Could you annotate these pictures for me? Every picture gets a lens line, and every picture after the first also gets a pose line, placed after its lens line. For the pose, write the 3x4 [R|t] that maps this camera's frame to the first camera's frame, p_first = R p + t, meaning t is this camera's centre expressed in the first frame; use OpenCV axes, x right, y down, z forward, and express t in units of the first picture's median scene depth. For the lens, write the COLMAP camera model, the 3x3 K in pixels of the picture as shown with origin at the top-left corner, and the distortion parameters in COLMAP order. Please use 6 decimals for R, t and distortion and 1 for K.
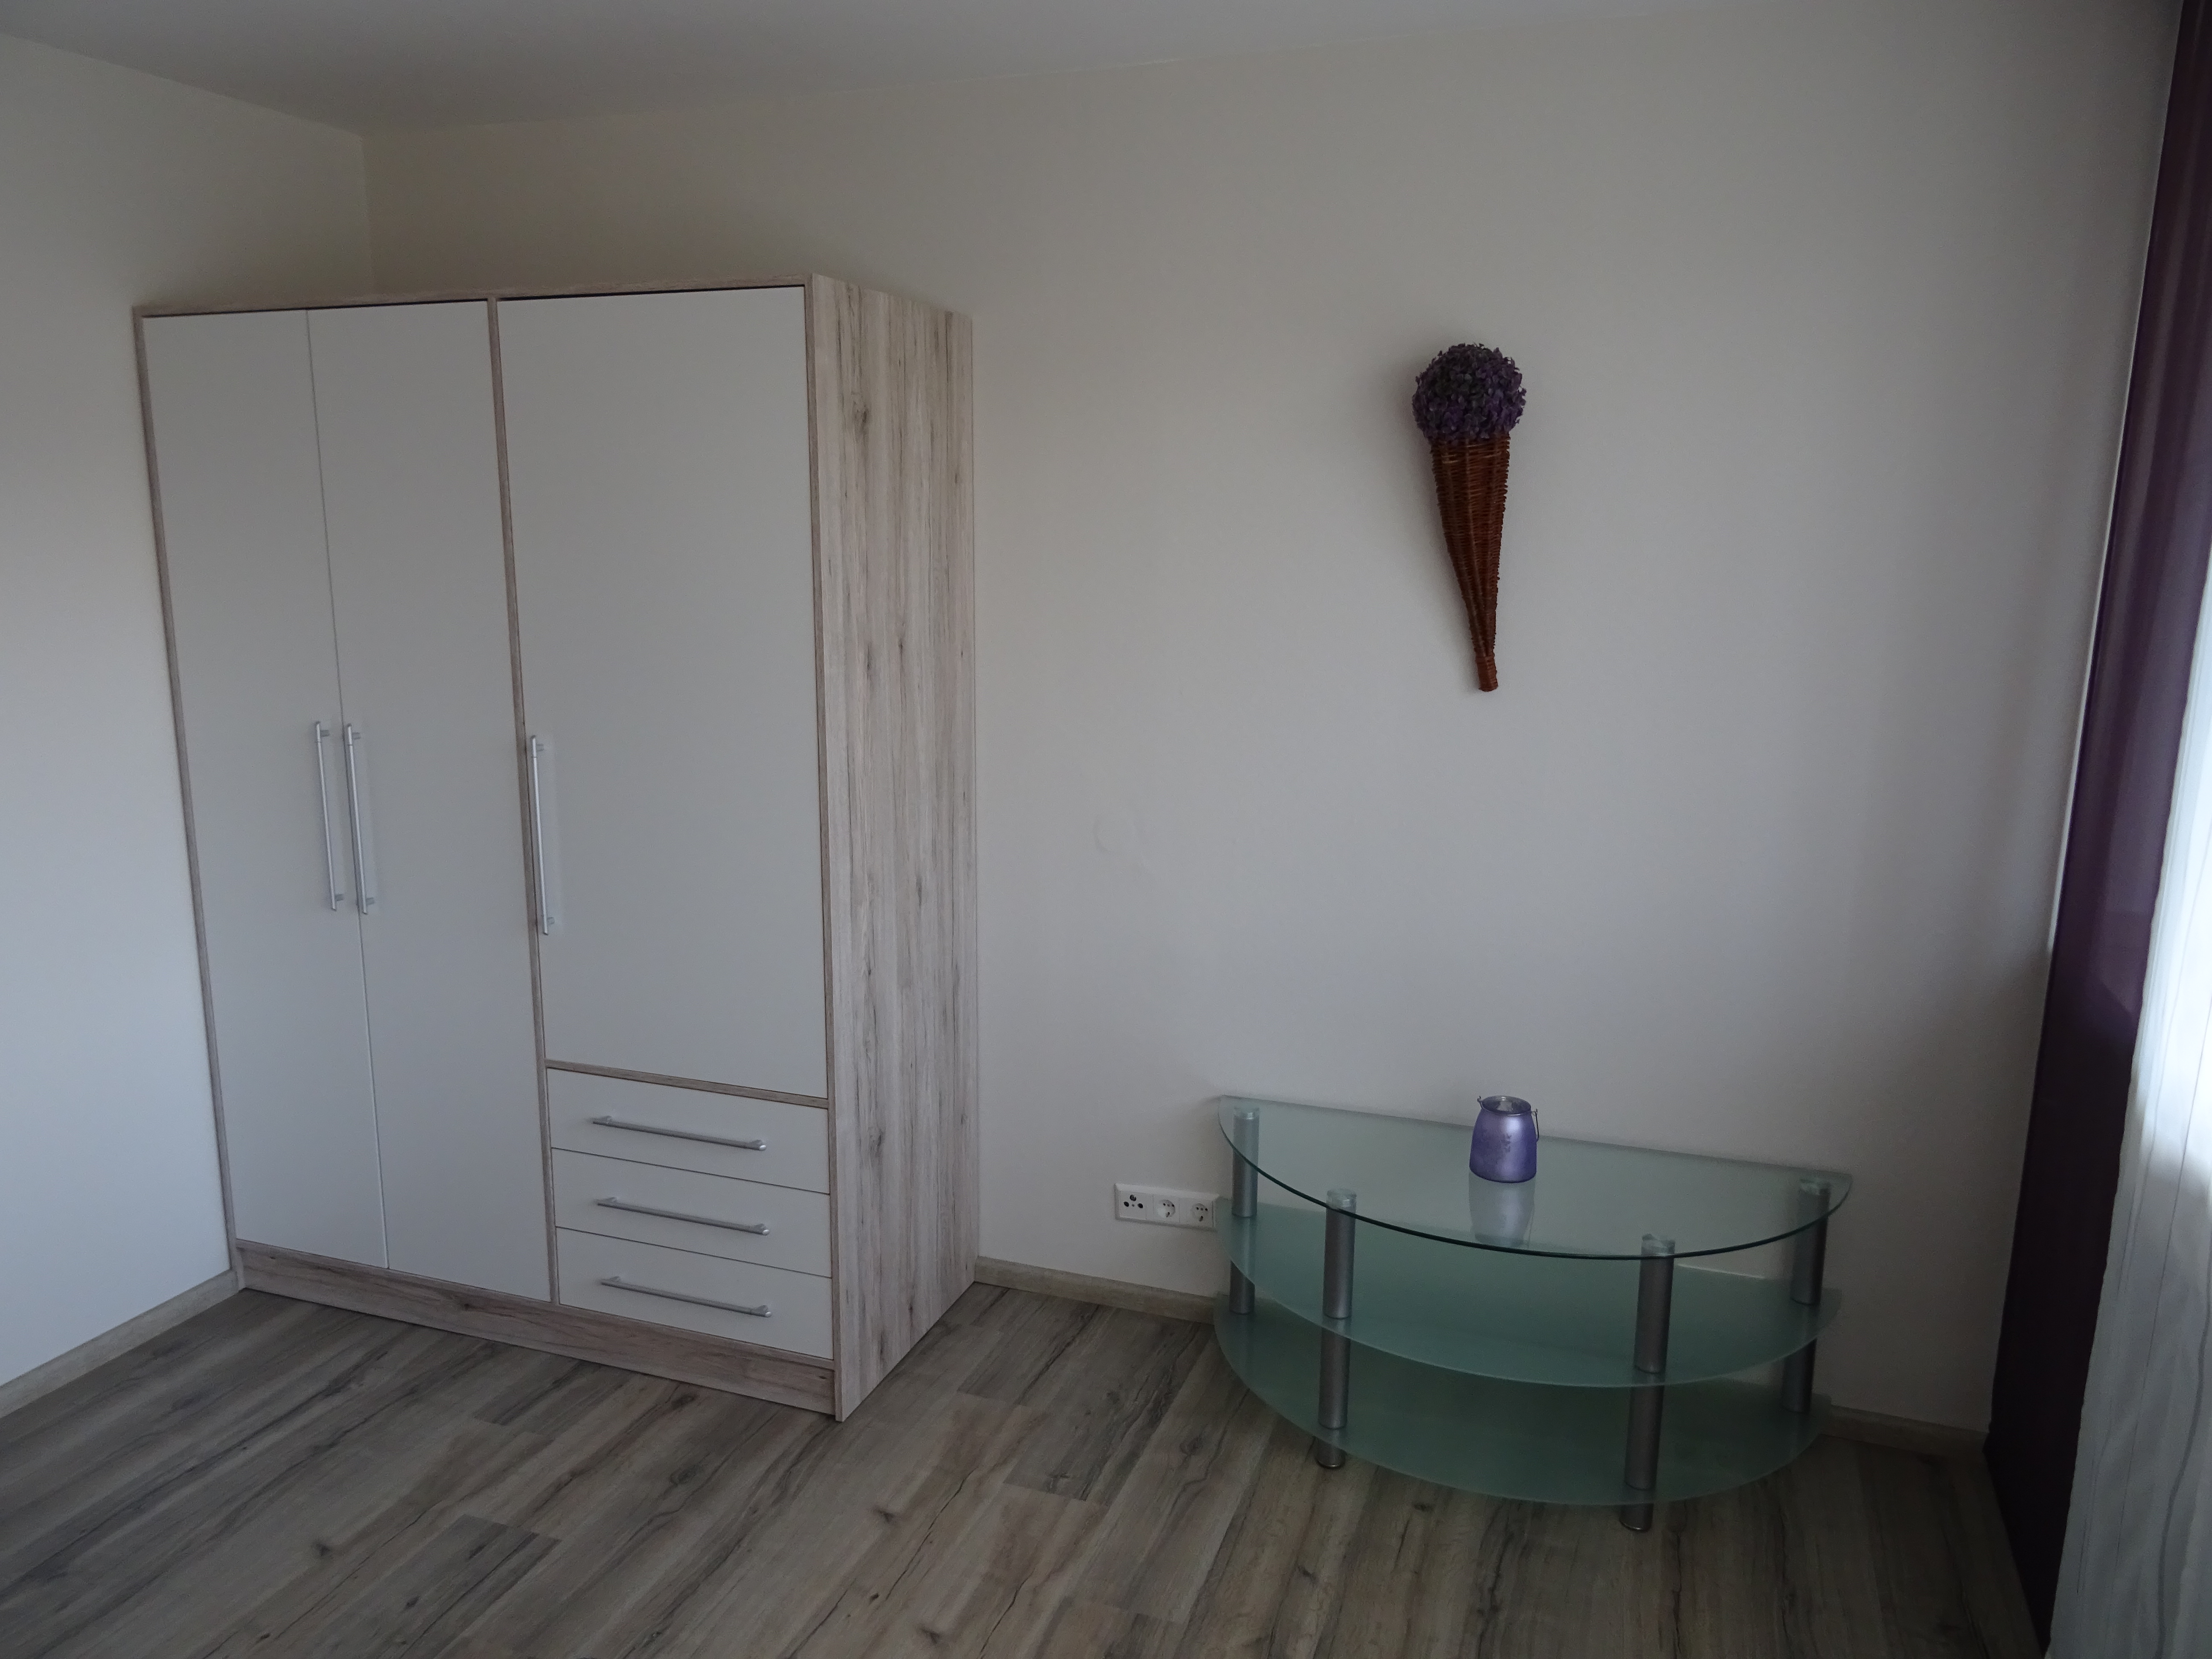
lens RADIAL K [[1585.3, 0, 1106.0], [0, 1585.3, 829.5], [0, 0, 1]] dist [-0.007811, -0.005781]
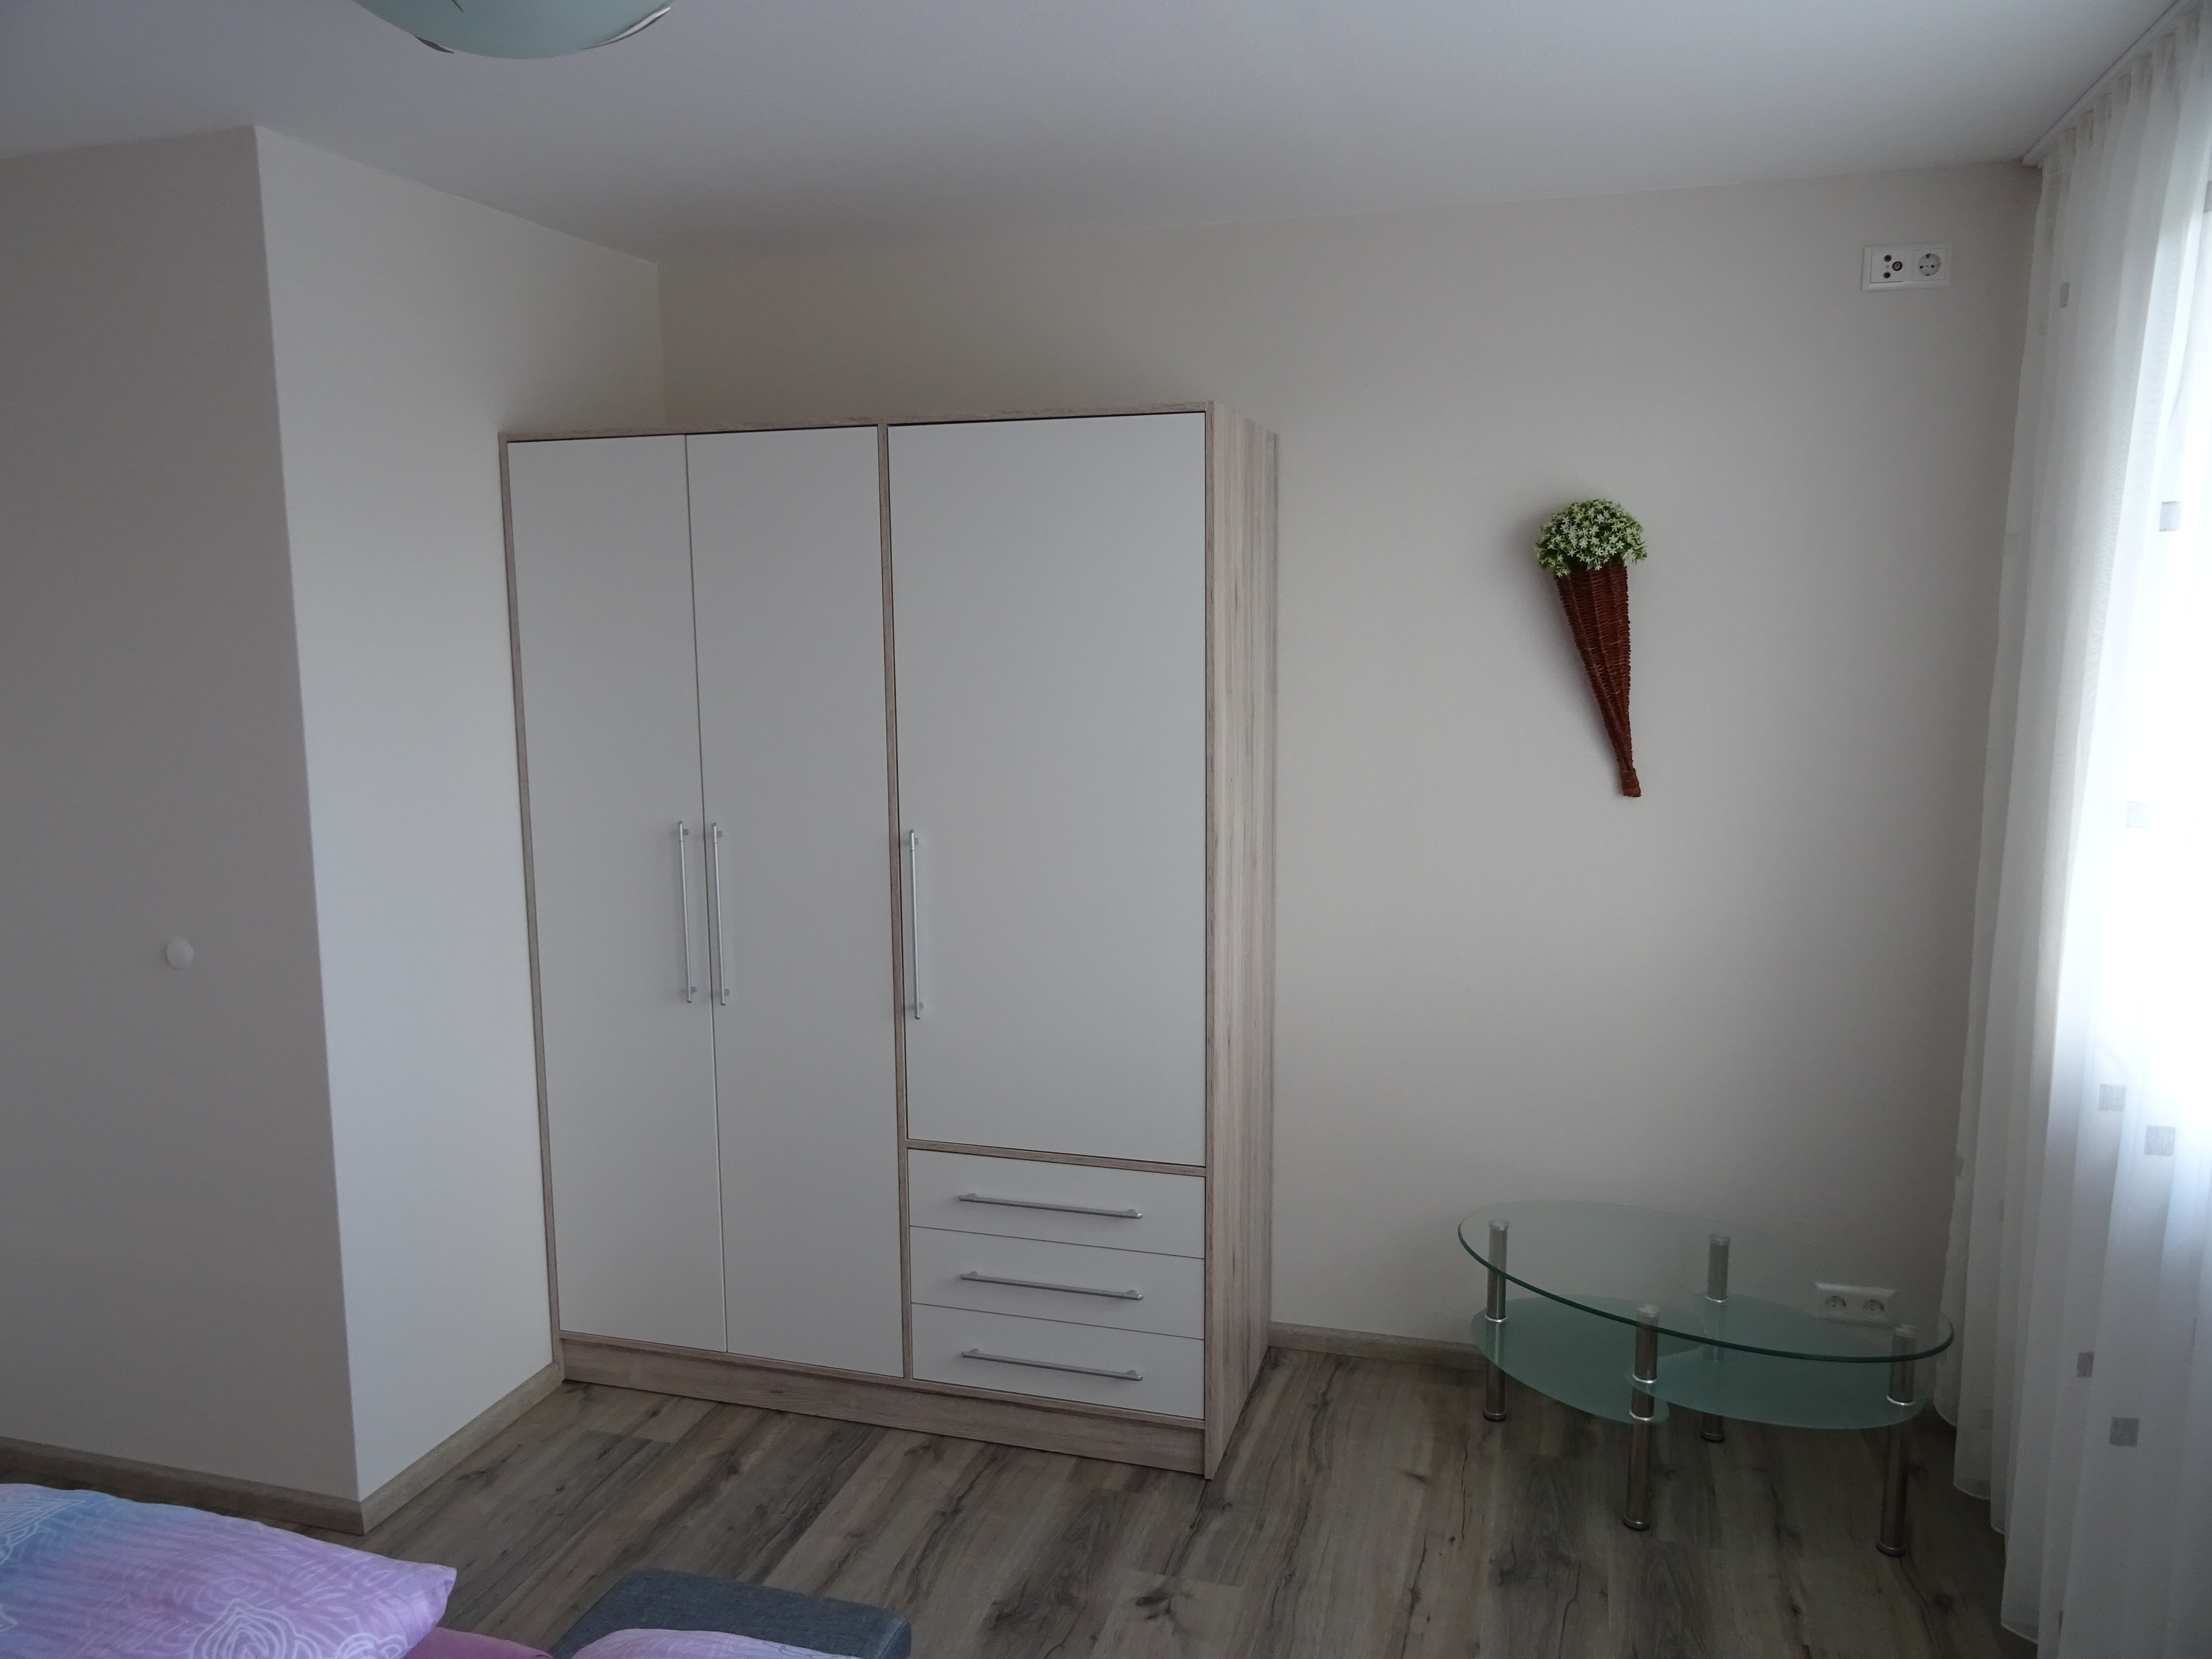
lens RADIAL K [[1585.3, 0, 1106.0], [0, 1585.3, 829.5], [0, 0, 1]] dist [-0.007811, -0.005781]
pose [[0.998612, -0.021166, 0.048226, -0.268046], [0.023976, 0.998001, -0.058469, 0.005259], [-0.046892, 0.059544, 0.997124, -0.059589]]
